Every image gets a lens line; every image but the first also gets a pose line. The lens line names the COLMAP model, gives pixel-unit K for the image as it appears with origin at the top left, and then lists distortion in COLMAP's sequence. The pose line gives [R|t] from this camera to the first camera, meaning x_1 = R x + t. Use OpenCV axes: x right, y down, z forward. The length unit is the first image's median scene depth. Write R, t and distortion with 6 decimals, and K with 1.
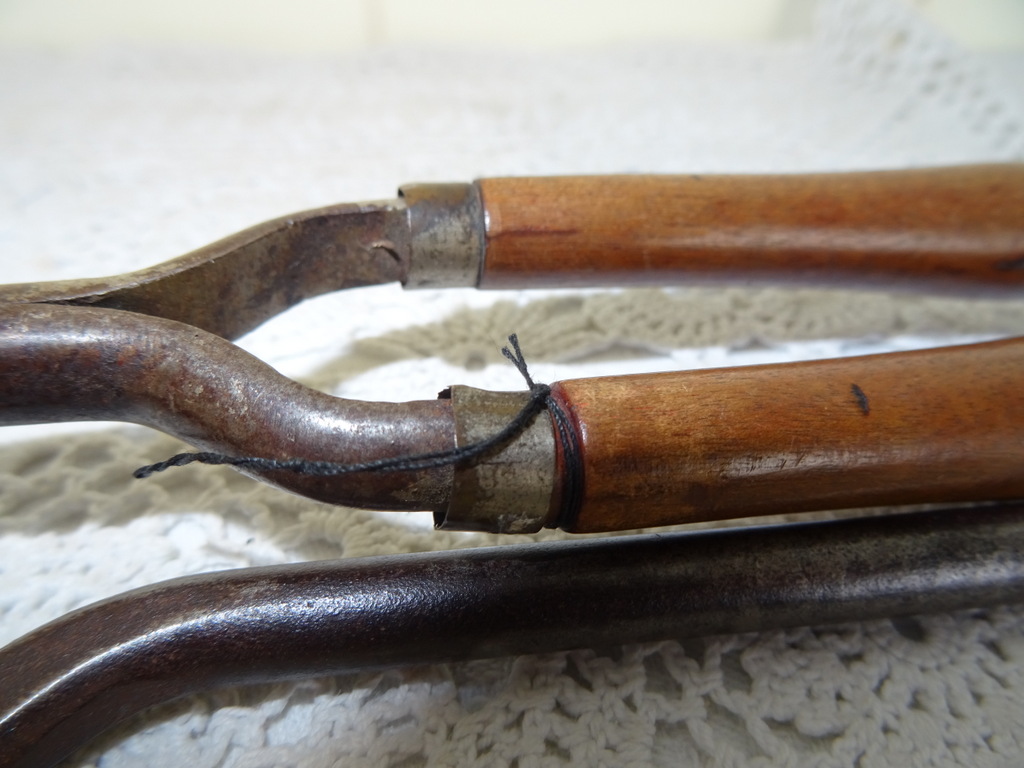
lens RADIAL K [[703.8, 0, 505.6], [0, 703.8, 380.4], [0, 0, 1]] dist [-0.010230, -0.018604]
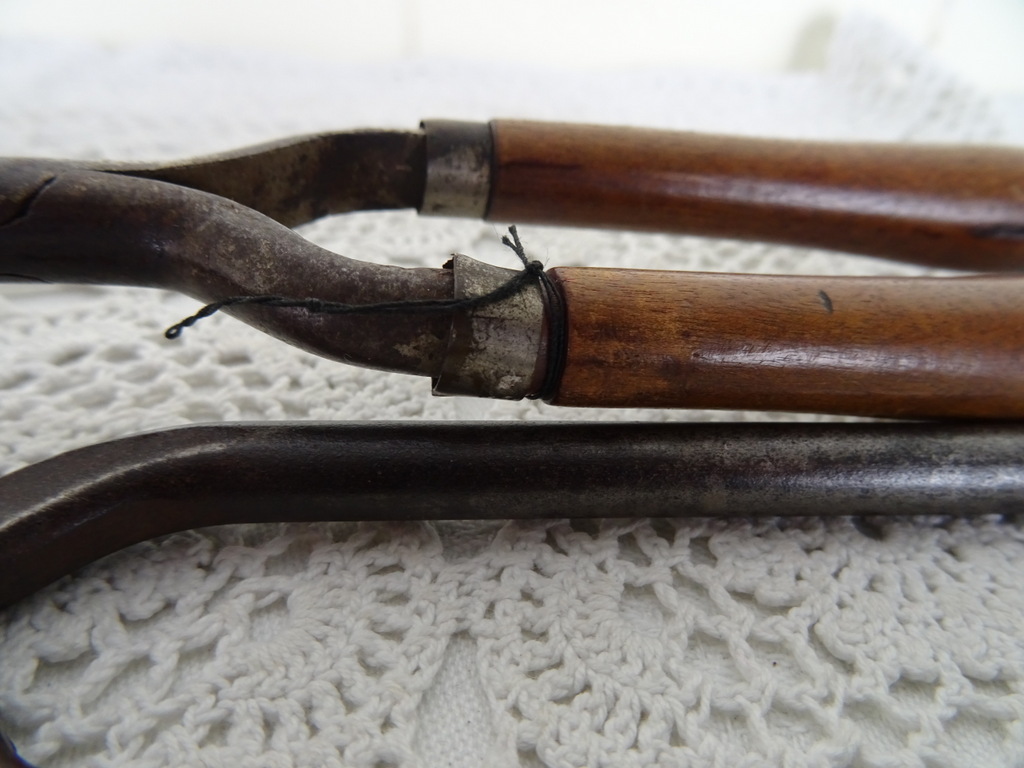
lens RADIAL K [[703.8, 0, 502.4], [0, 703.8, 380.4], [0, 0, 1]] dist [-0.010230, -0.018604]
pose [[0.998208, 0.055052, -0.023473, 0.033678], [-0.056367, 0.996627, -0.059649, 0.245031], [0.020110, 0.060865, 0.997943, -0.099491]]
